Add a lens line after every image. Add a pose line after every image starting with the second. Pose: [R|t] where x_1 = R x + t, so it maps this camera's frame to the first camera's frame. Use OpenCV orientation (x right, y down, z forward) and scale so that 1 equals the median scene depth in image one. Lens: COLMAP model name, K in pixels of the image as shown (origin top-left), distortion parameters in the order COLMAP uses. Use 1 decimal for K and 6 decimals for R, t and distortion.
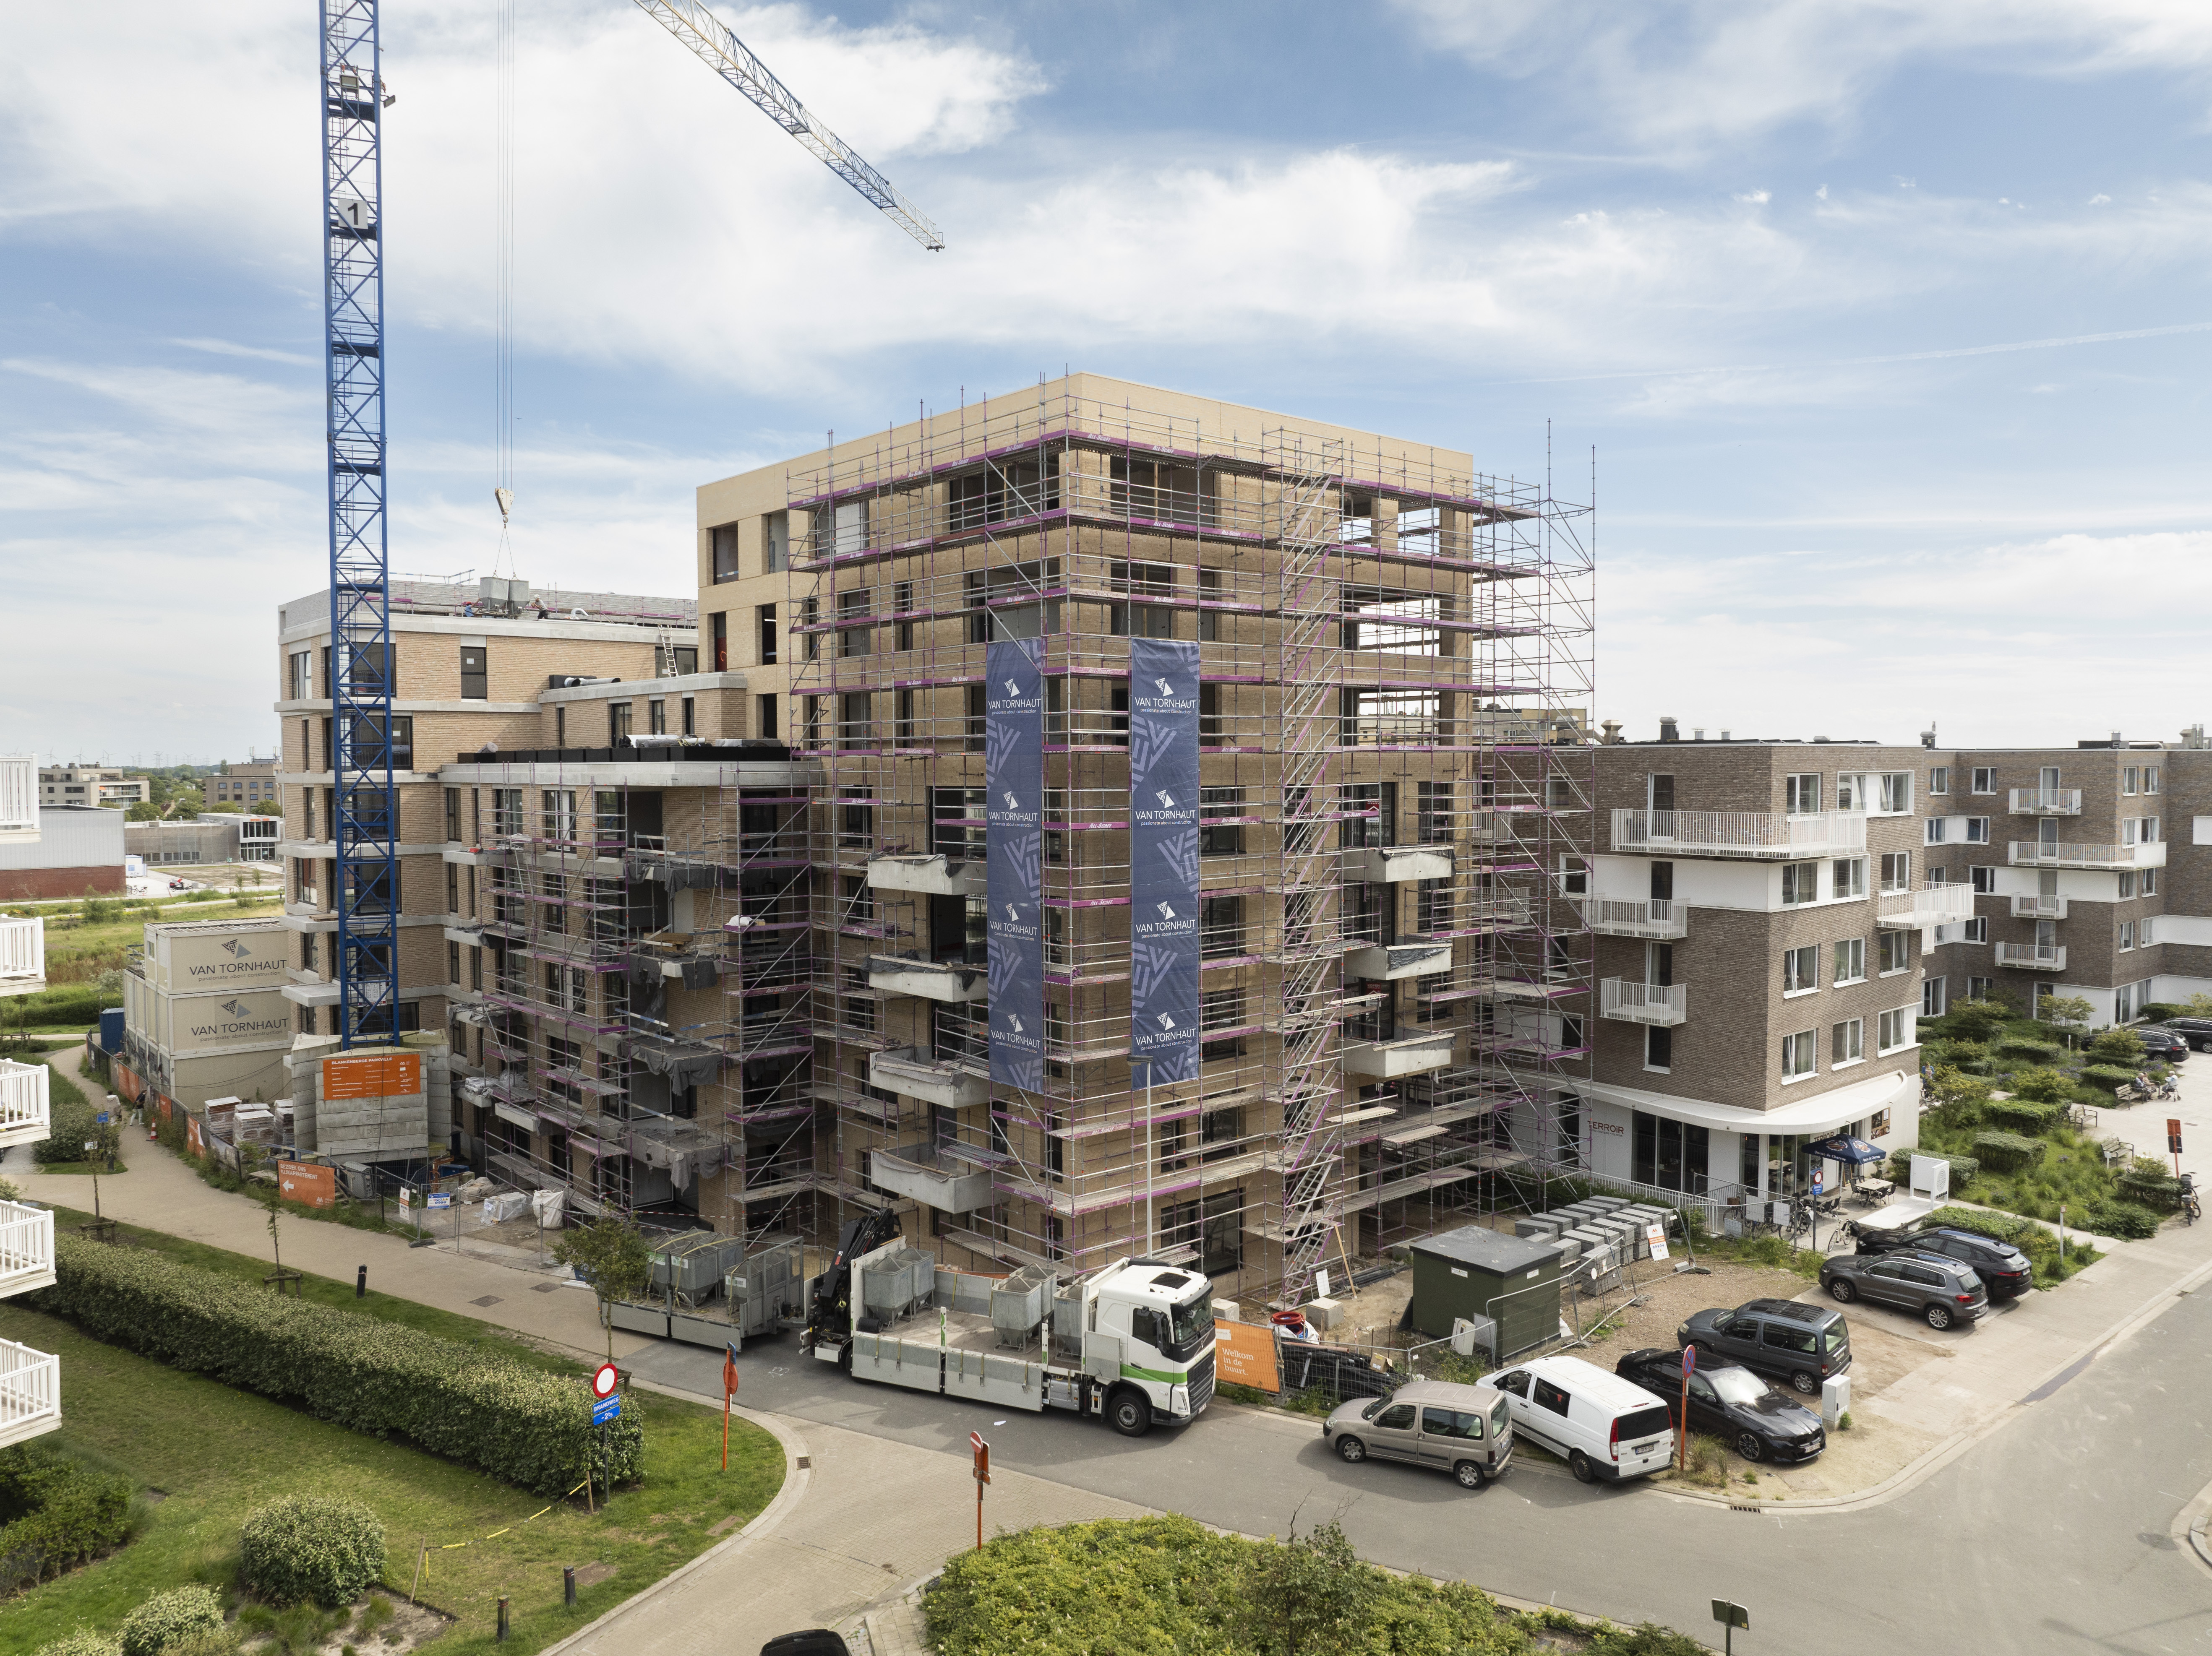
lens RADIAL K [[1573.0, 0, 1100.8], [0, 1573.0, 833.8], [0, 0, 1]] dist [-0.053287, 0.021602]
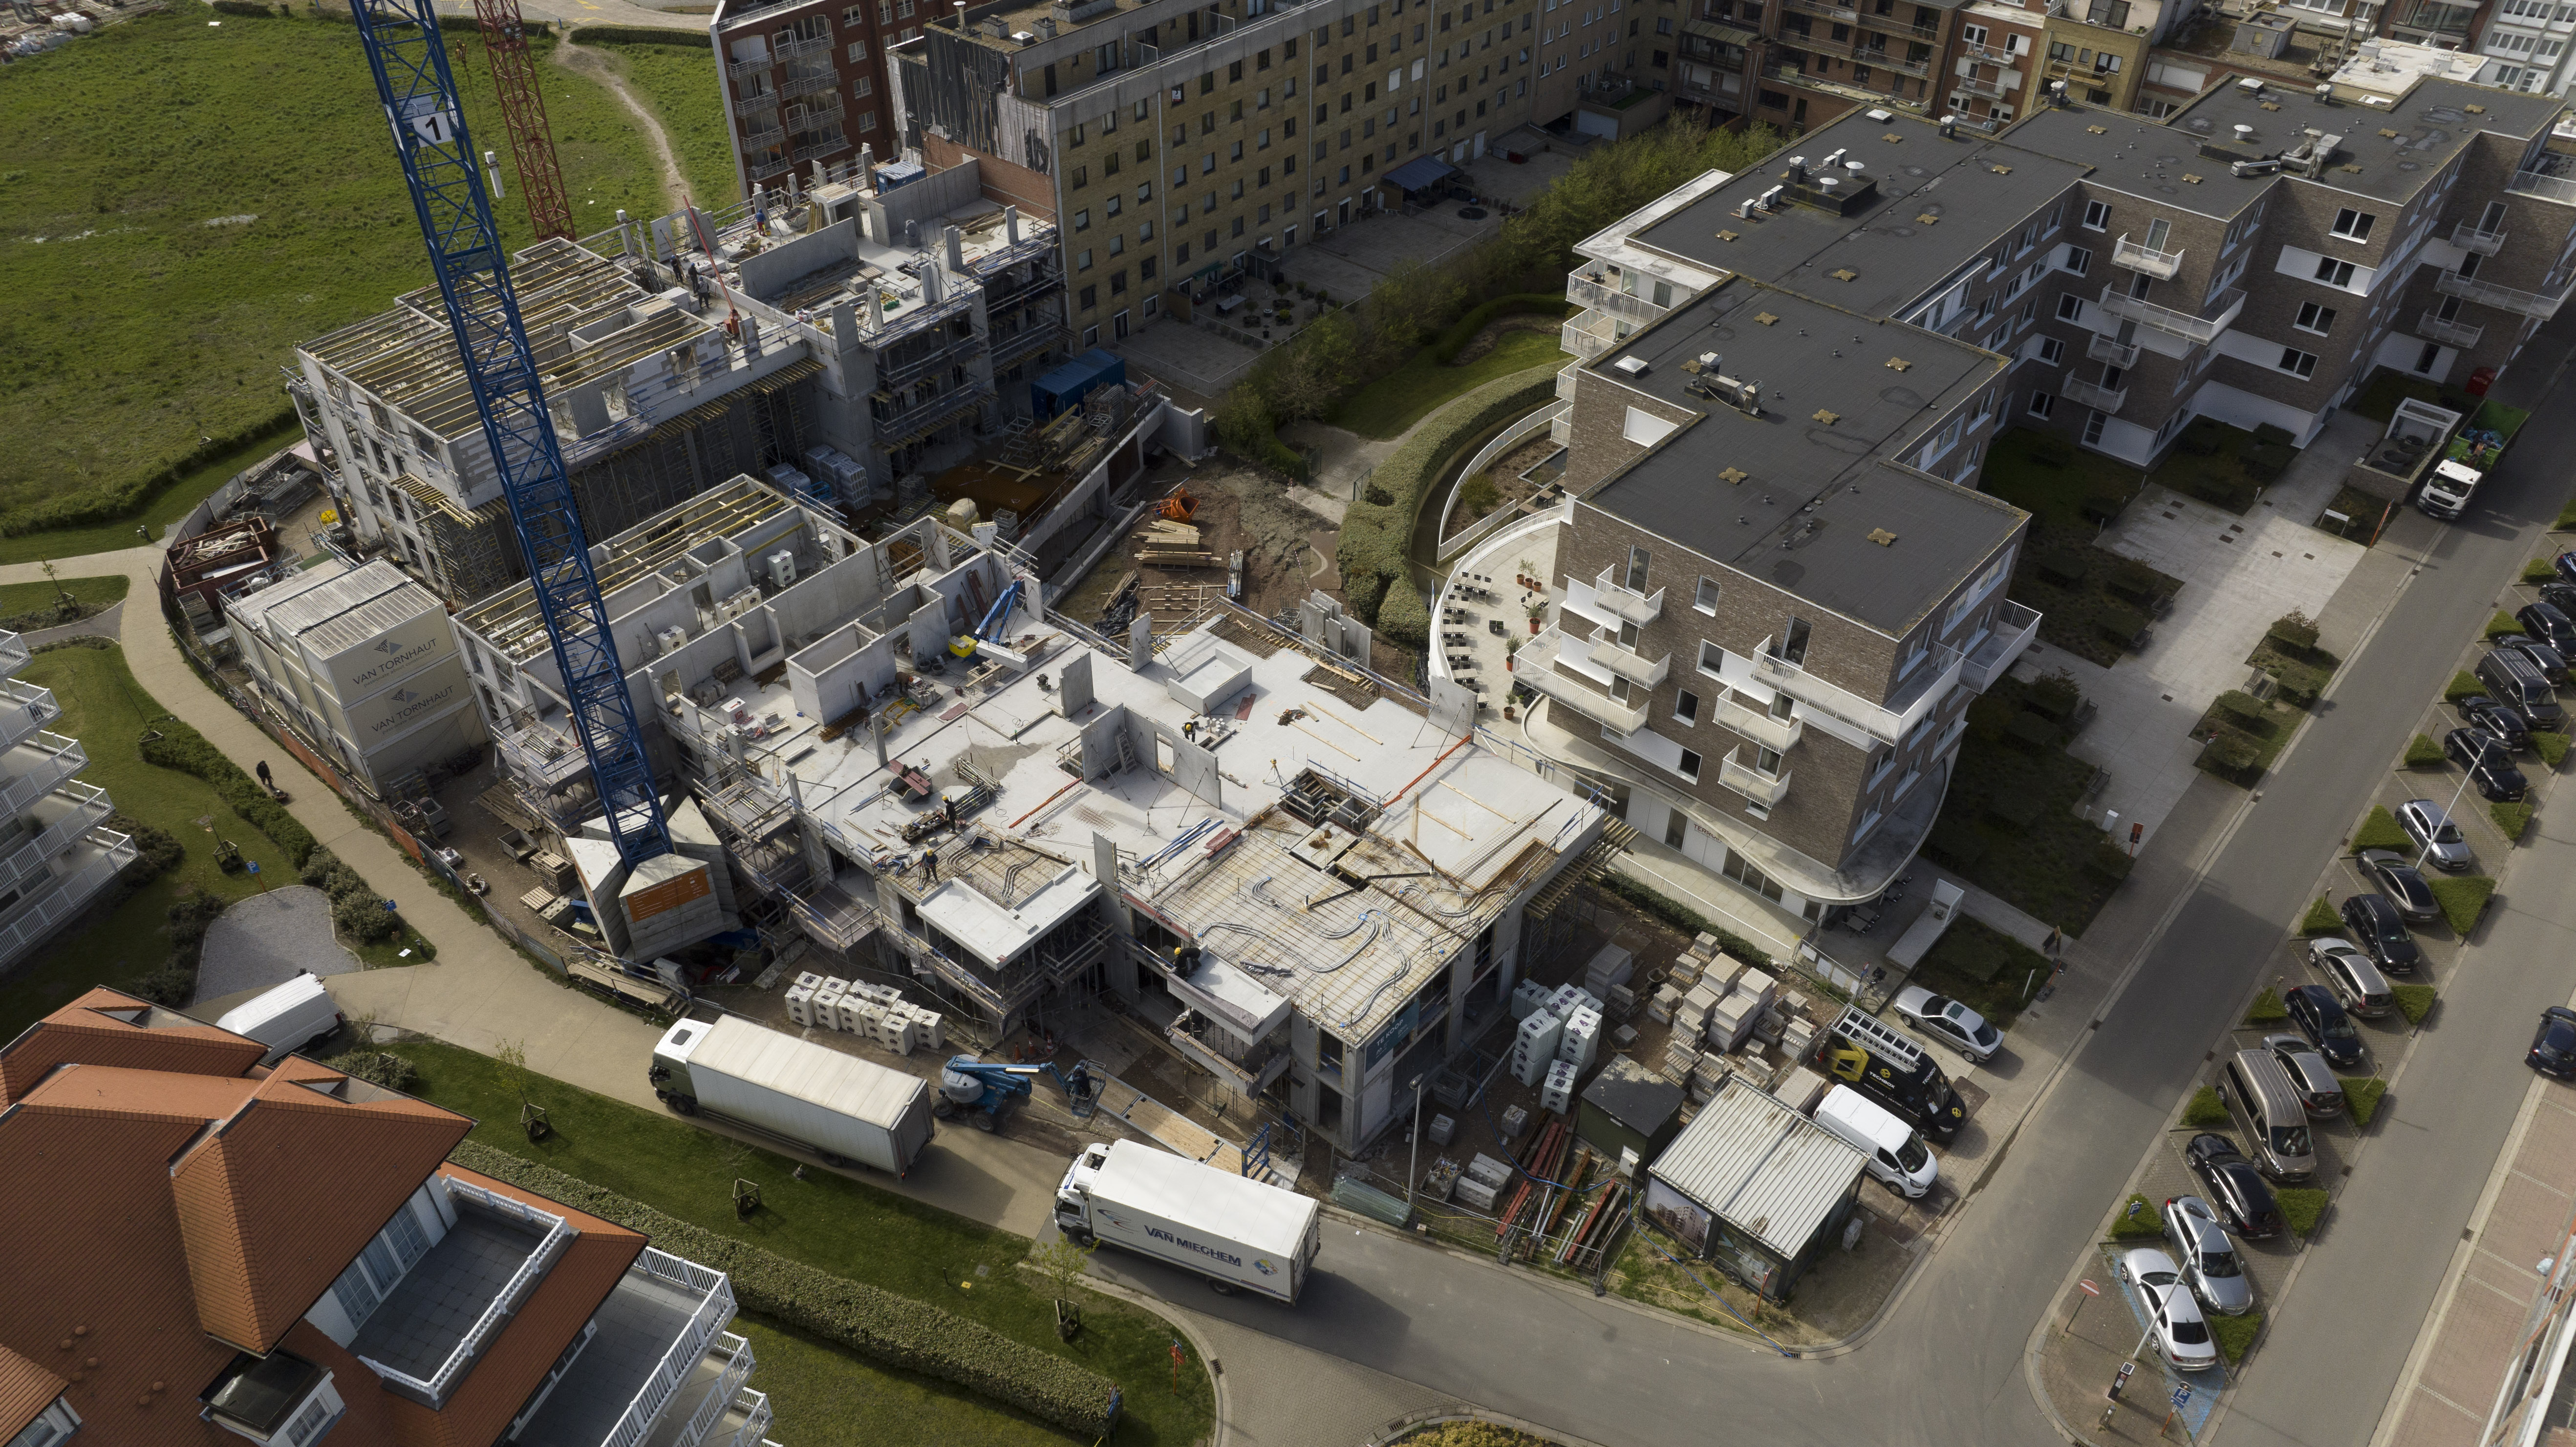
lens RADIAL K [[1827.7, 0, 1297.0], [0, 1827.7, 733.8], [0, 0, 1]] dist [-0.041041, 0.051713]
pose [[0.987846, -0.090165, 0.126612, -0.194129], [-0.003466, 0.801581, 0.597877, -0.814527], [-0.155397, -0.591049, 0.791526, -0.054924]]
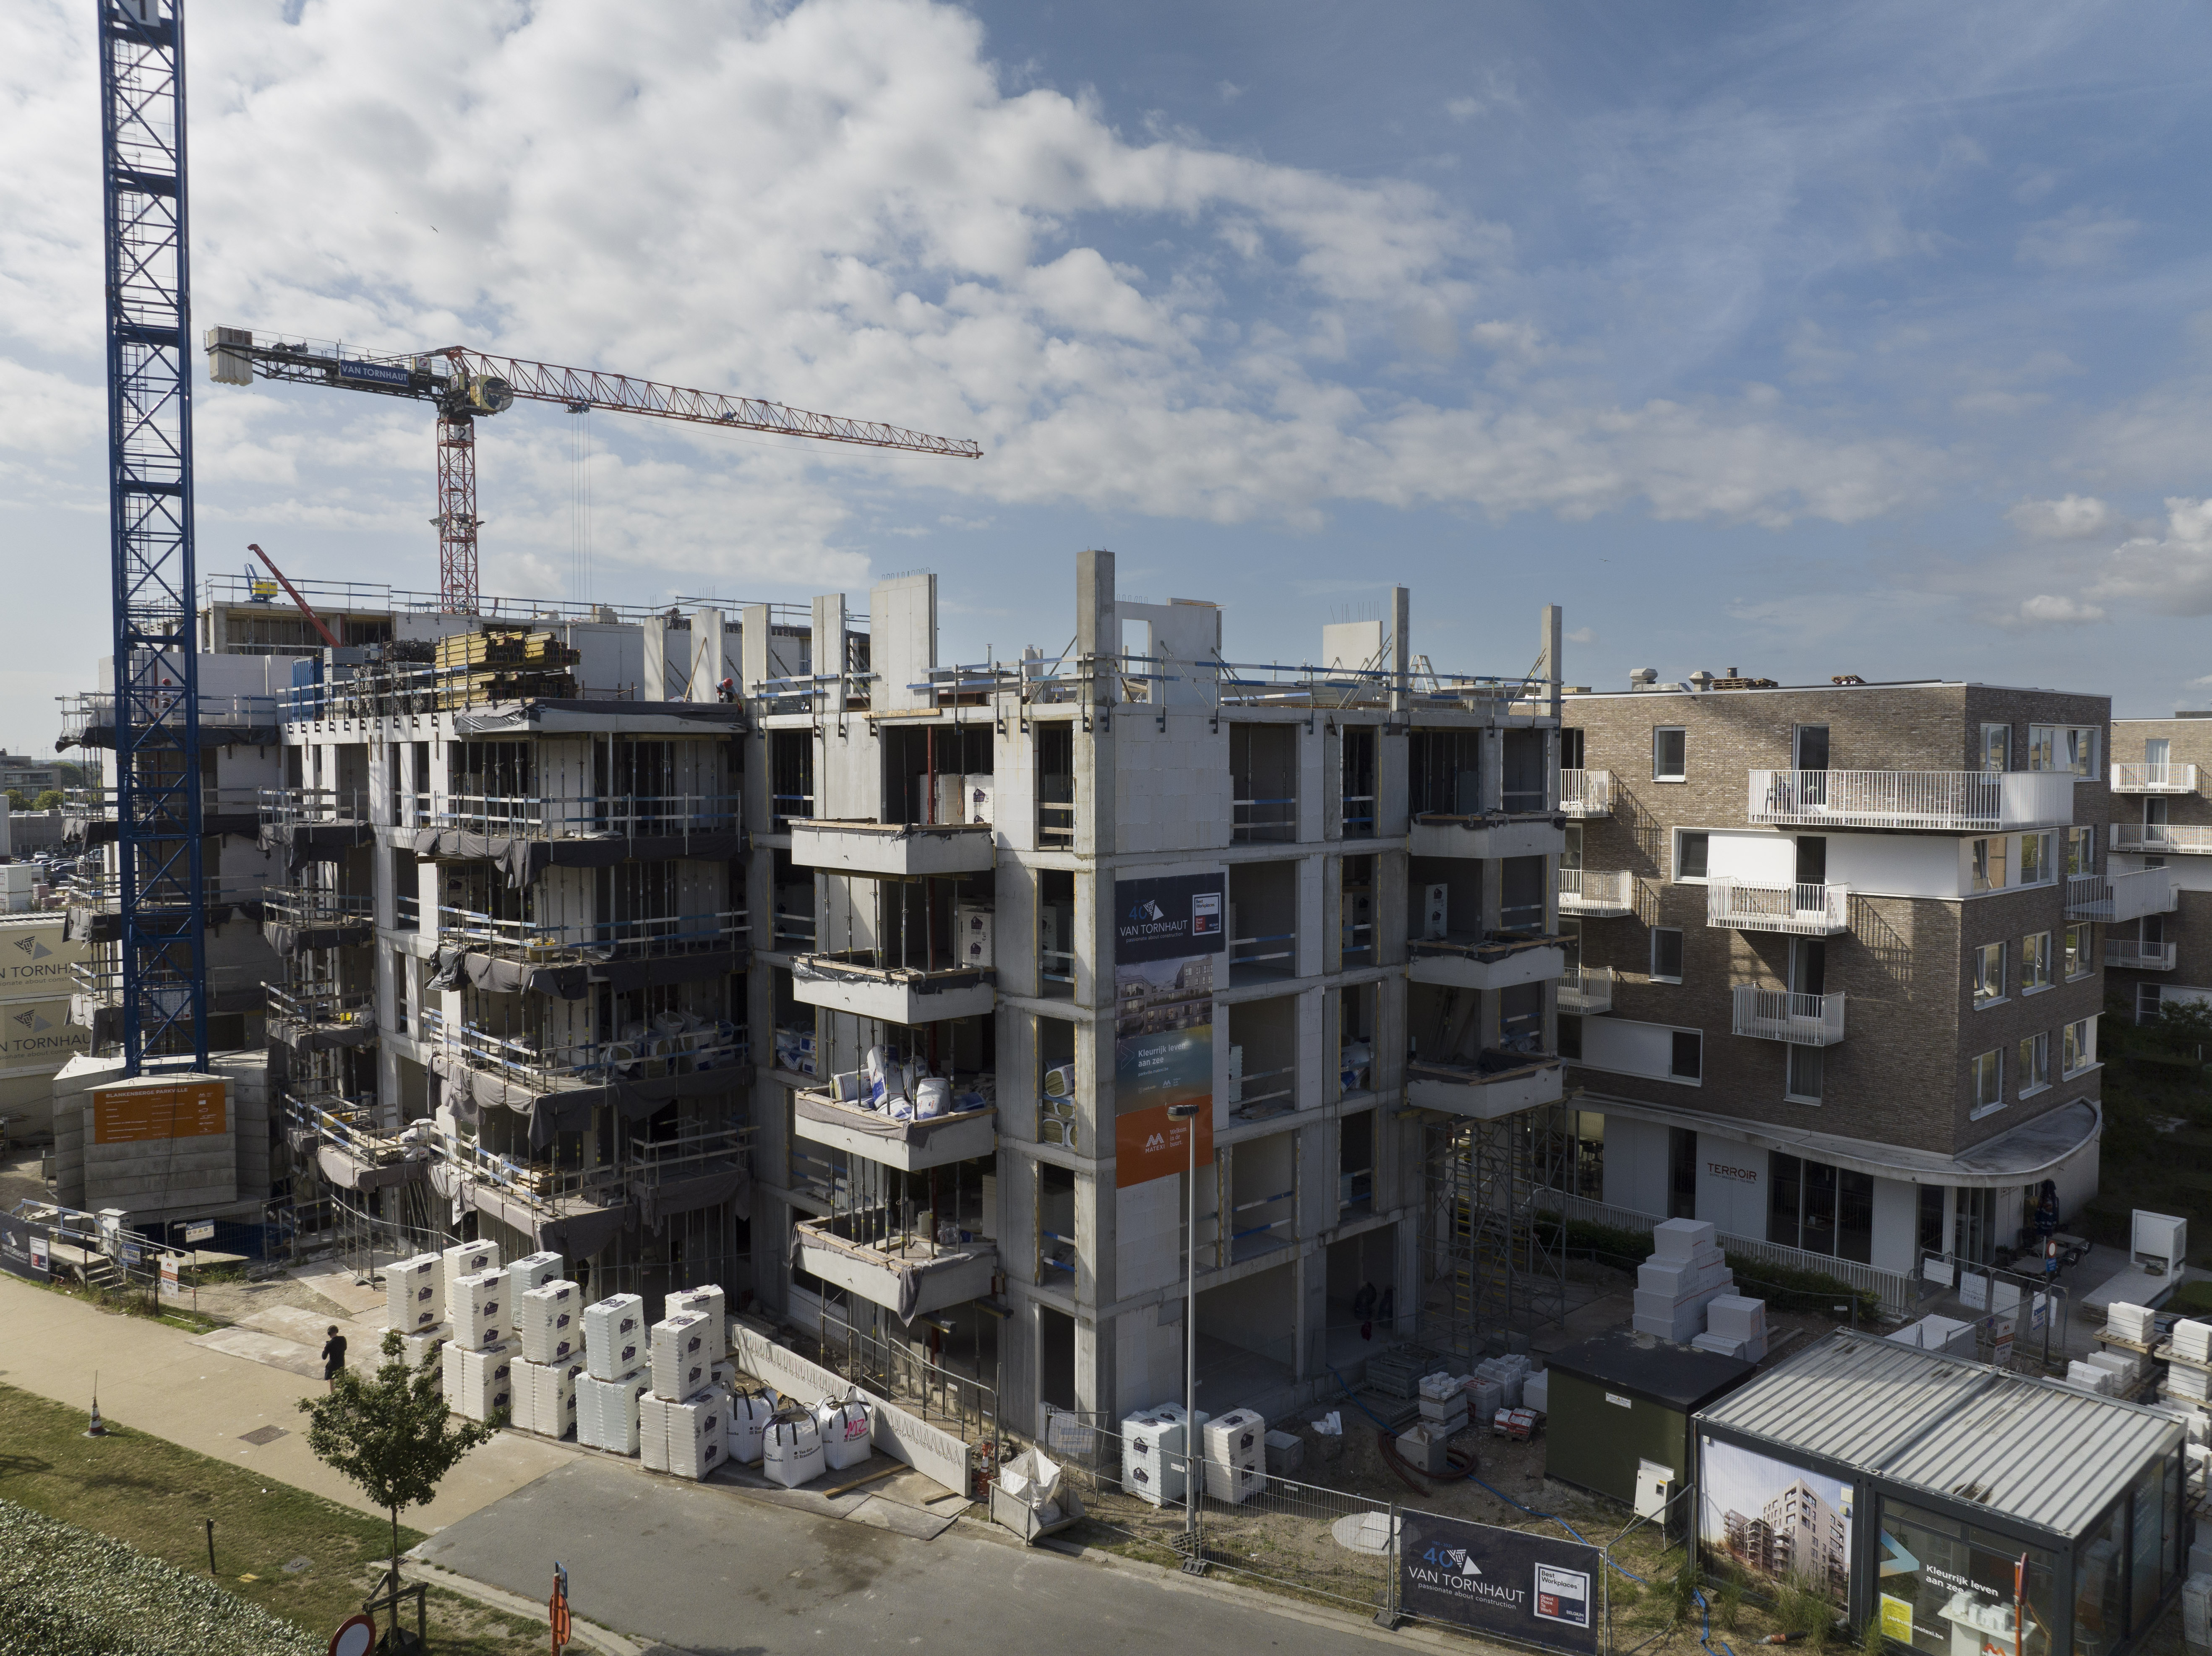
lens RADIAL K [[1573.0, 0, 1105.4], [0, 1573.0, 828.7], [0, 0, 1]] dist [-0.053287, 0.021602]
pose [[0.999552, 0.001271, 0.029901, -0.021874], [-0.001263, 0.999999, -0.000281, 0.015286], [-0.029901, 0.000243, 0.999553, 0.238120]]
